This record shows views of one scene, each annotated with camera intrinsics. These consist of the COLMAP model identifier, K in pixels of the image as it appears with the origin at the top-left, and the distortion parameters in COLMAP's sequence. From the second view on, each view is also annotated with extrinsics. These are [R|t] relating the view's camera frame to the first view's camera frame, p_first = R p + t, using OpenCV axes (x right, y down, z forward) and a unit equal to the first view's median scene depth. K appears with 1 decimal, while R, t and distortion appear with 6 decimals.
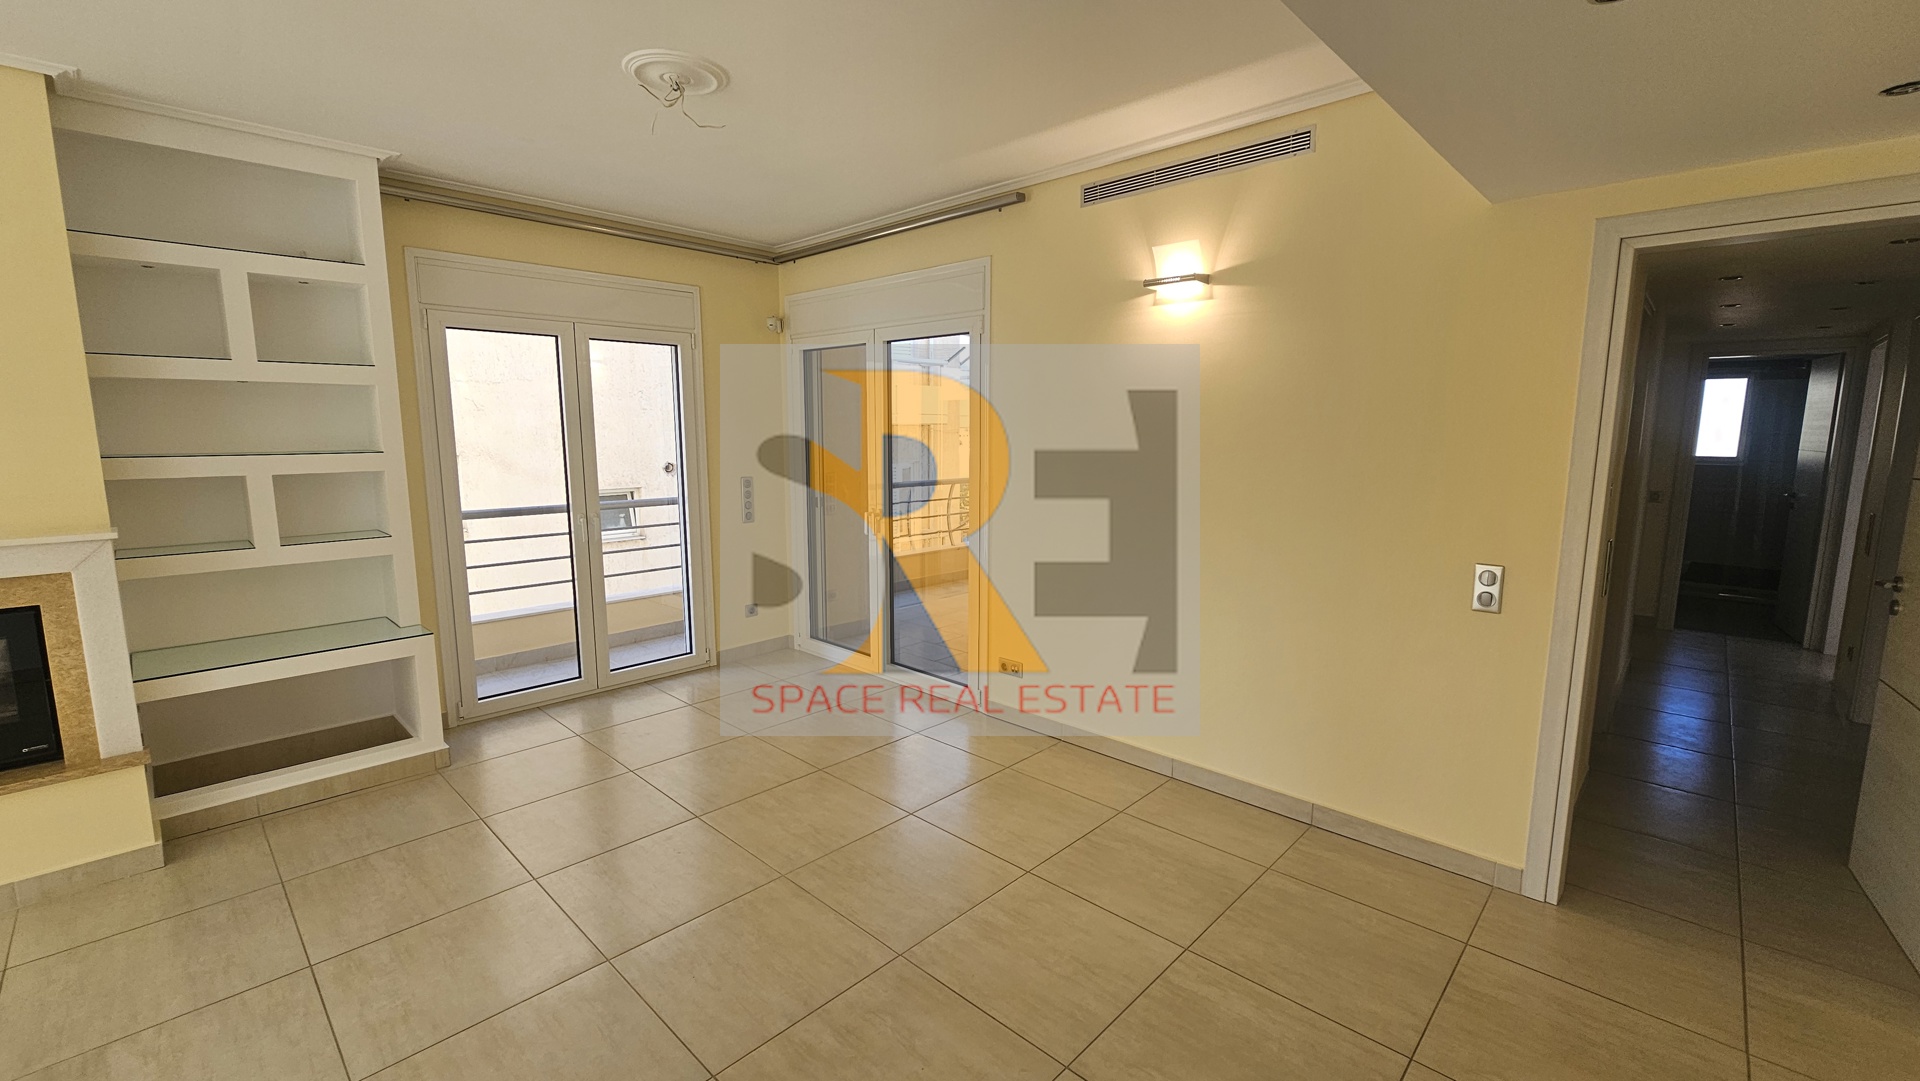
lens RADIAL K [[788.0, 0, 968.4], [0, 788.0, 535.5], [0, 0, 1]] dist [0.001636, 0.000135]
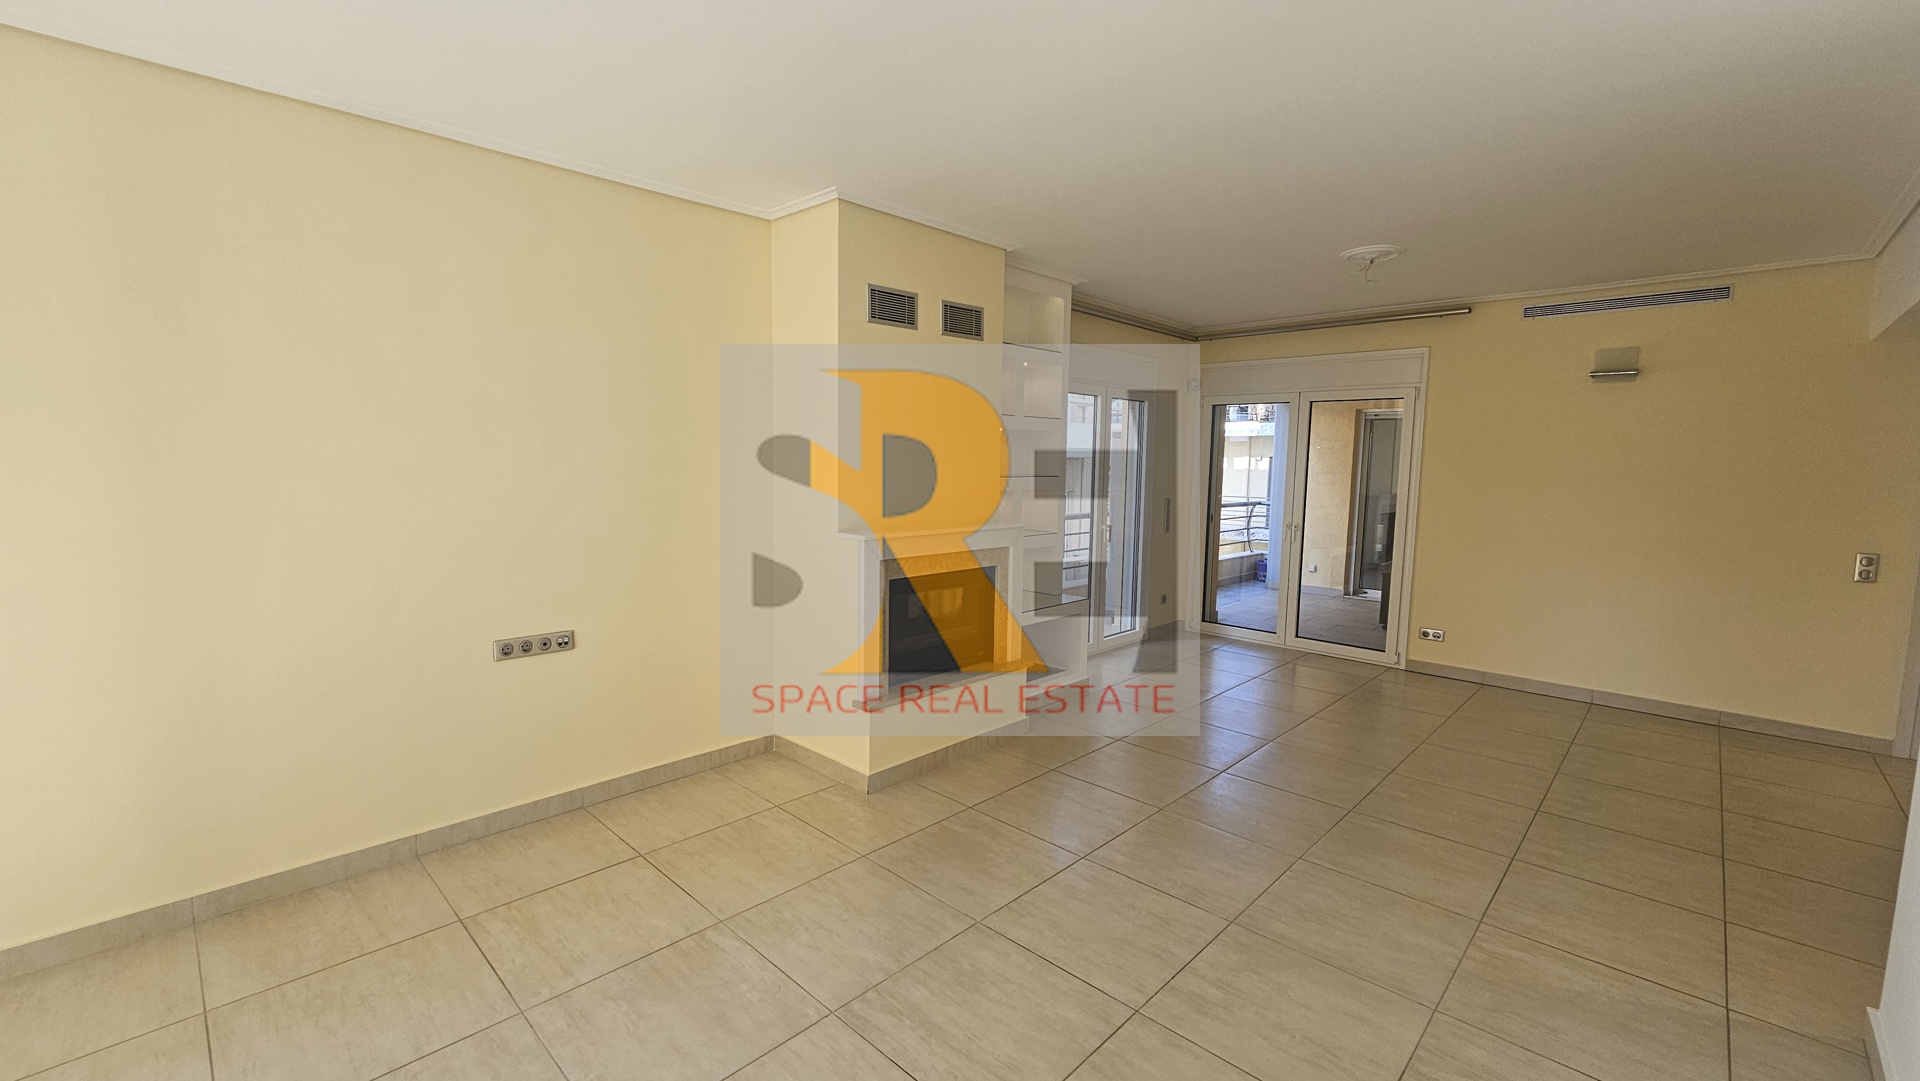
lens RADIAL K [[788.0, 0, 956.6], [0, 788.0, 533.5], [0, 0, 1]] dist [0.001636, 0.000135]
pose [[0.999915, 0.013002, -0.000173, -1.219808], [-0.012999, 0.999266, -0.036022, 0.077964], [-0.000295, 0.036021, 0.999351, -0.639957]]
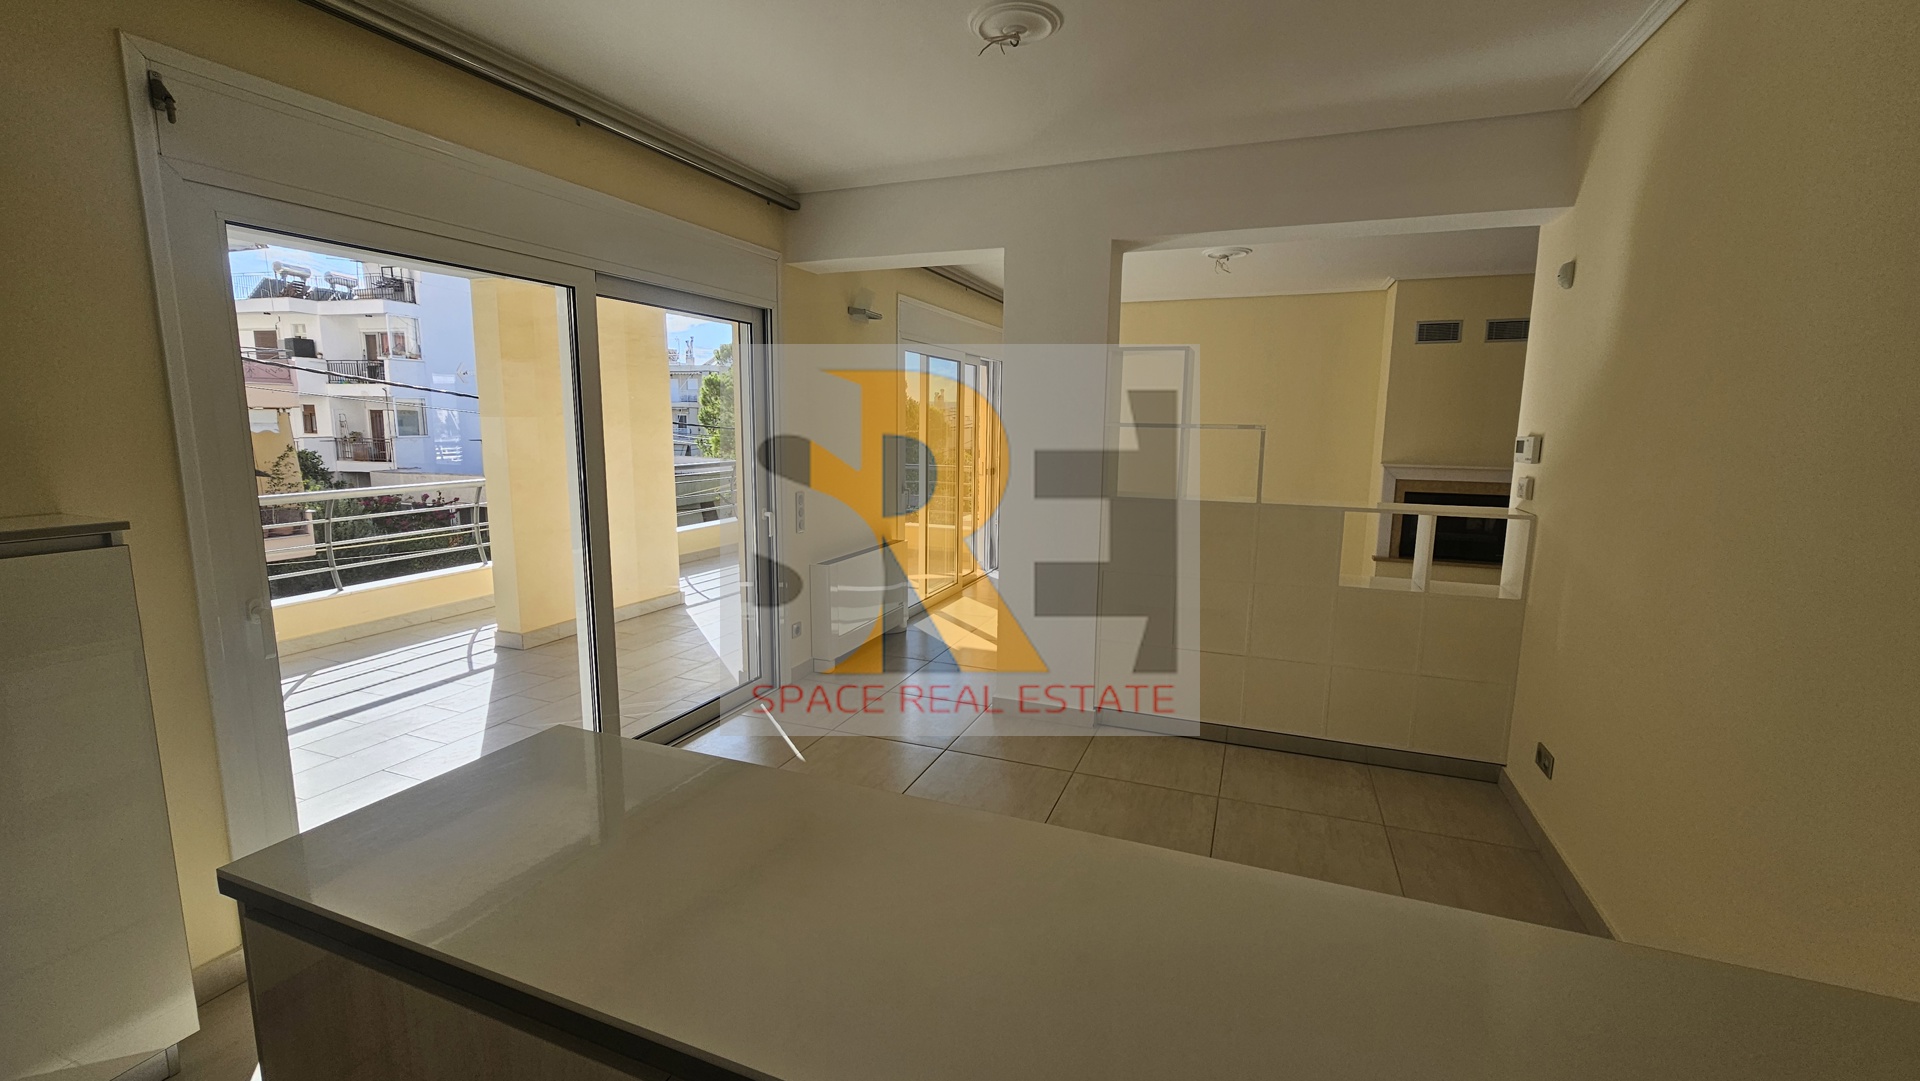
lens RADIAL K [[788.0, 0, 964.3], [0, 788.0, 540.9], [0, 0, 1]] dist [0.001636, 0.000135]
pose [[0.387940, 0.141422, -0.910770, 0.385948], [-0.131817, 0.986513, 0.097036, 0.208275], [0.912210, 0.082411, 0.401350, -1.470107]]
